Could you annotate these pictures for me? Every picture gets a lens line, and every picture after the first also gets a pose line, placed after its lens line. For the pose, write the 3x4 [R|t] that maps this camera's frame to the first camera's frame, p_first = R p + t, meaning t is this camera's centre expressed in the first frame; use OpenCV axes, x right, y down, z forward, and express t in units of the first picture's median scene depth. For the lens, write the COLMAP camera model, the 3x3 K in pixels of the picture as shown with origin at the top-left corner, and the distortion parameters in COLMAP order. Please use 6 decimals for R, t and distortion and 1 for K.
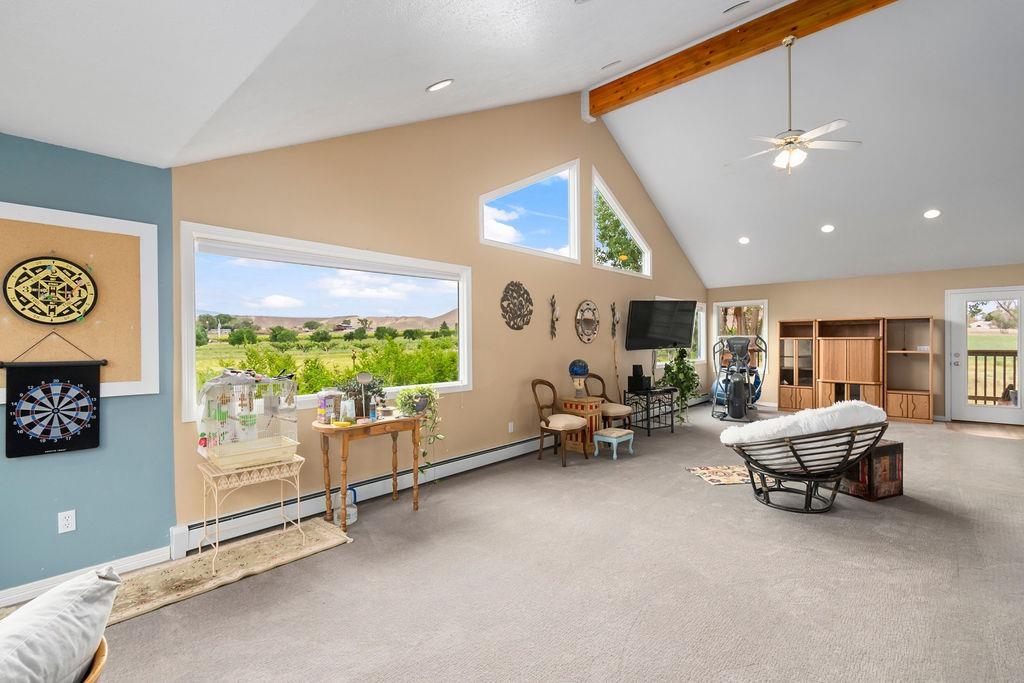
lens RADIAL K [[458.9, 0, 518.1], [0, 458.9, 345.3], [0, 0, 1]] dist [0.008762, -0.002145]
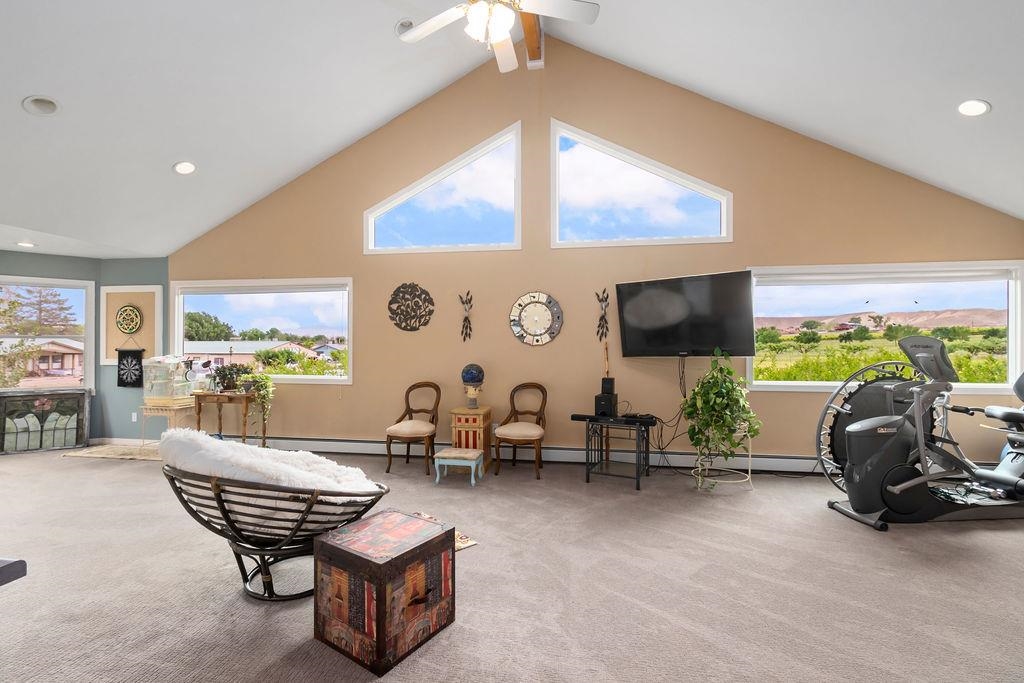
lens RADIAL K [[458.9, 0, 516.8], [0, 458.9, 337.6], [0, 0, 1]] dist [0.008762, -0.002145]
pose [[0.519209, -0.002095, -0.854645, 0.981779], [-0.013834, 0.999845, -0.010855, -0.012202], [0.854535, 0.017459, 0.519100, 0.690645]]
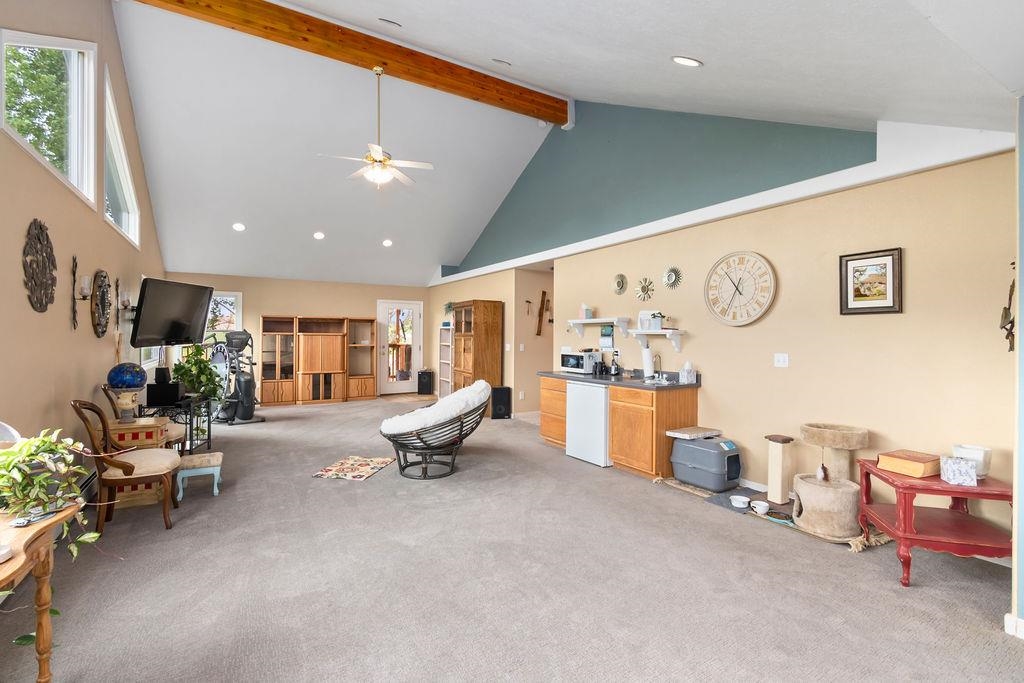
lens RADIAL K [[458.9, 0, 507.3], [0, 458.9, 335.5], [0, 0, 1]] dist [0.008762, -0.002145]
pose [[0.301260, 0.008353, 0.953506, -0.353319], [0.001757, 0.999955, -0.009316, -0.000056], [-0.953541, 0.004482, 0.301231, 0.328869]]
